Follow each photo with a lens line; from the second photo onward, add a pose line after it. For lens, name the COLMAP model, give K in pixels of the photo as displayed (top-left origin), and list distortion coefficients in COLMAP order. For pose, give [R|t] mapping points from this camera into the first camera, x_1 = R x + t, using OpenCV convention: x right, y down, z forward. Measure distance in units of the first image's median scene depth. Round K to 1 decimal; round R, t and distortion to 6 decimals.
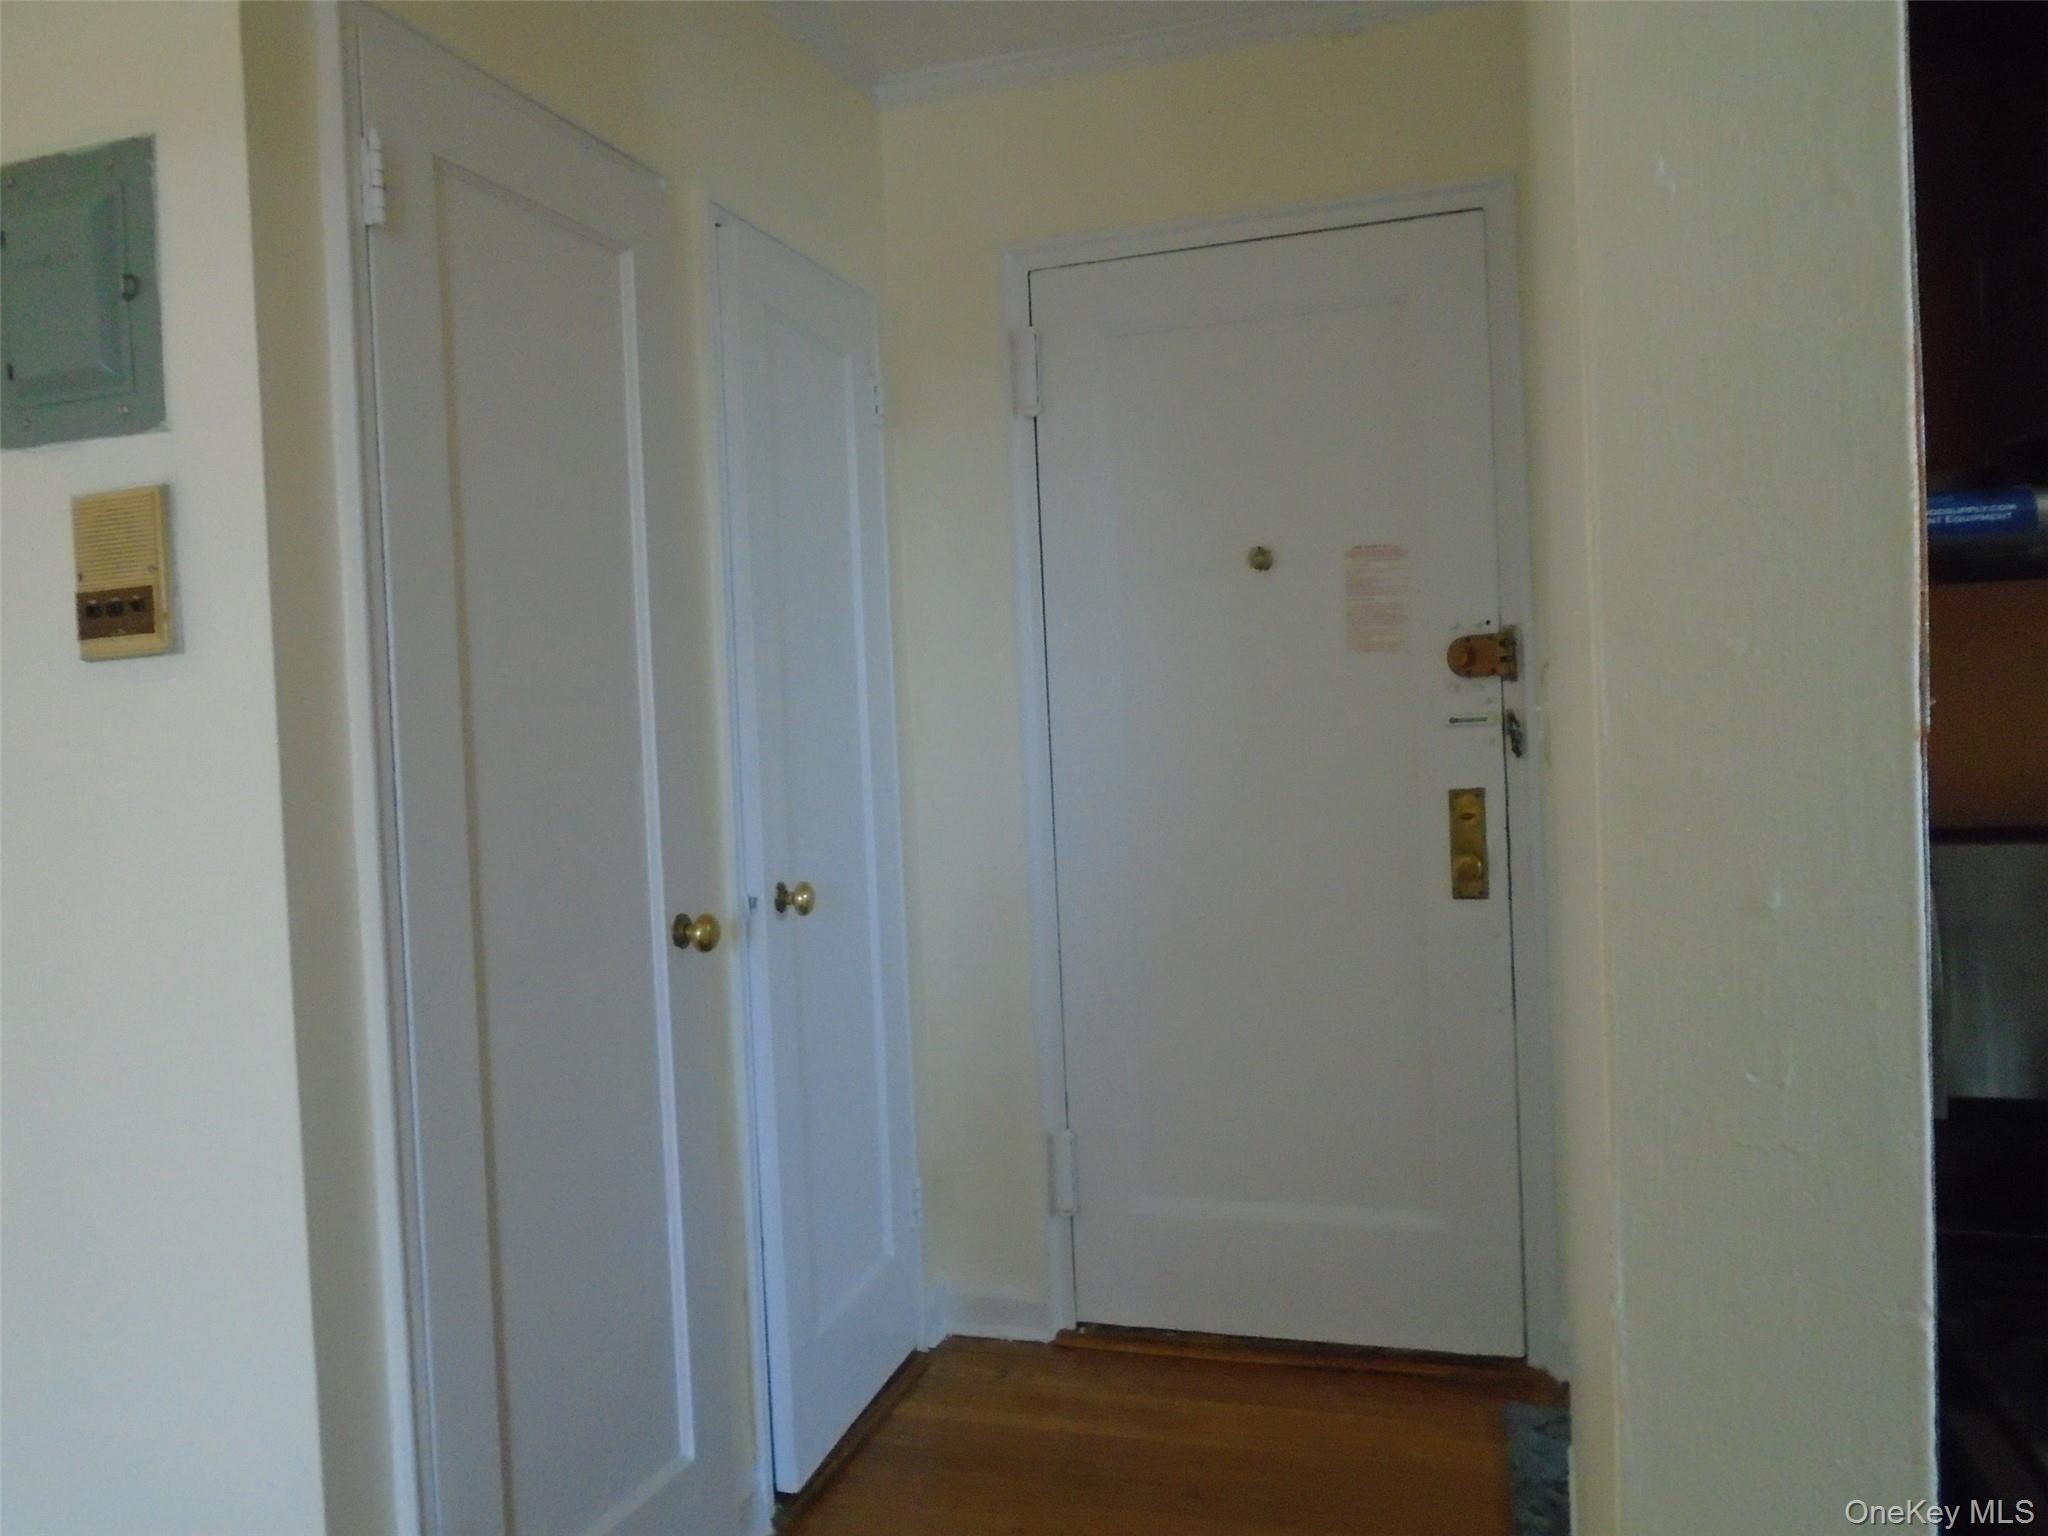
lens RADIAL K [[1575.3, 0, 1014.8], [0, 1575.3, 759.0], [0, 0, 1]] dist [0.000370, 0.003183]
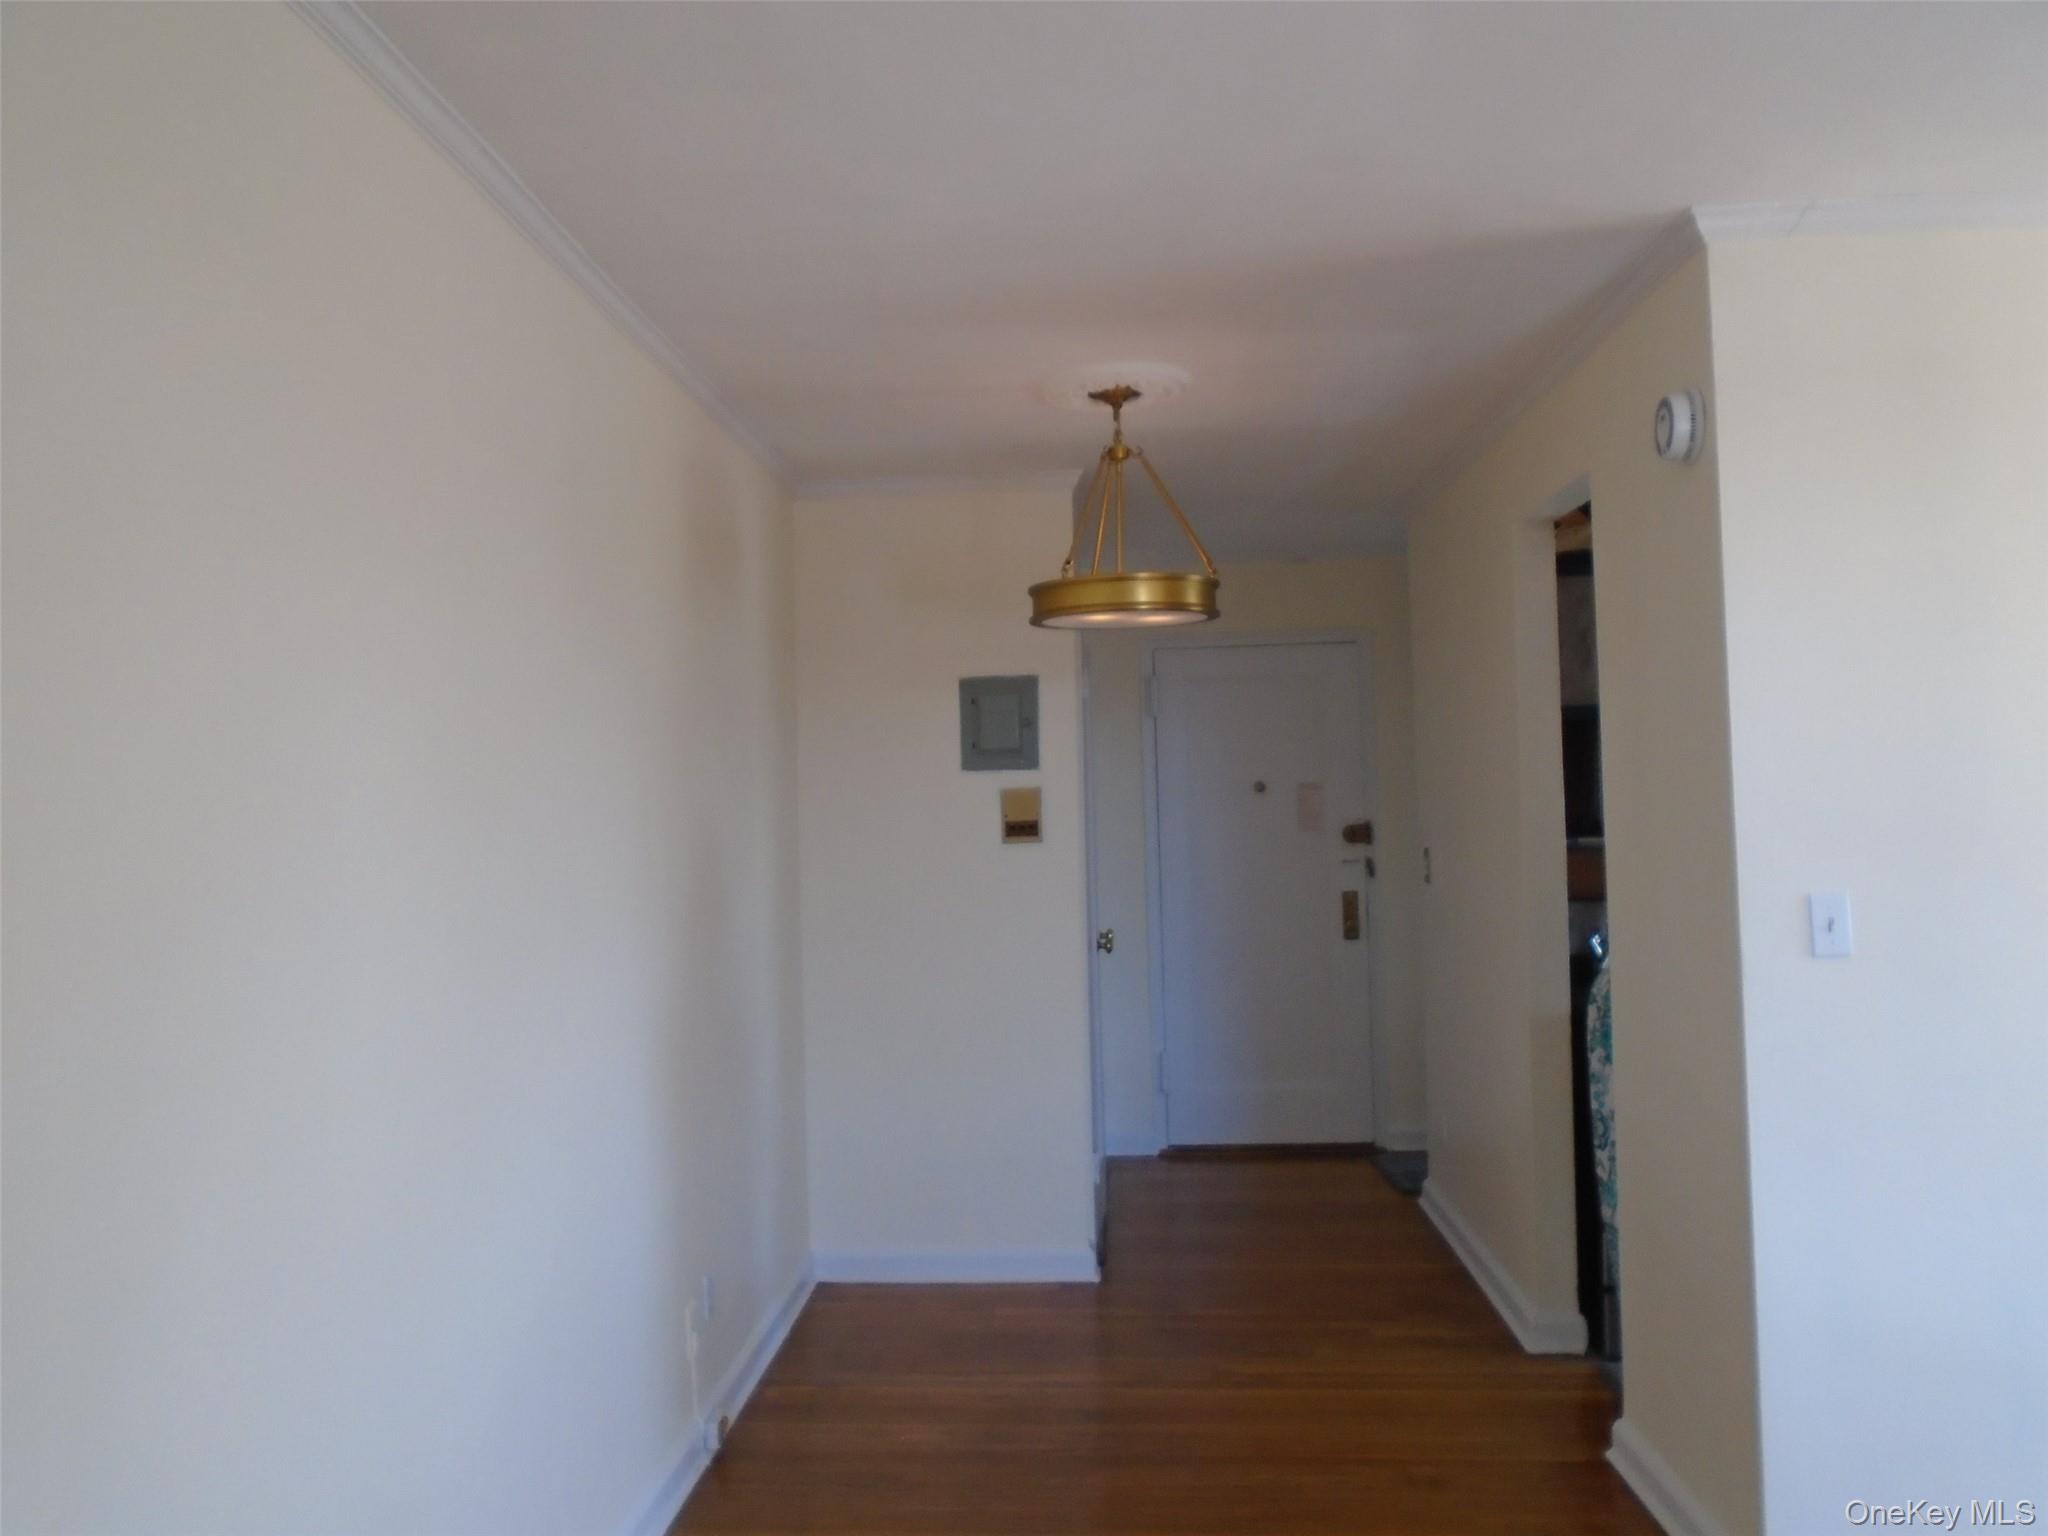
lens RADIAL K [[1575.3, 0, 1014.8], [0, 1575.3, 759.0], [0, 0, 1]] dist [0.000370, 0.003183]
pose [[0.967606, 0.028639, 0.250834, -0.769734], [-0.011806, 0.997591, -0.068358, -0.011185], [-0.252188, 0.063183, 0.965613, -1.108515]]
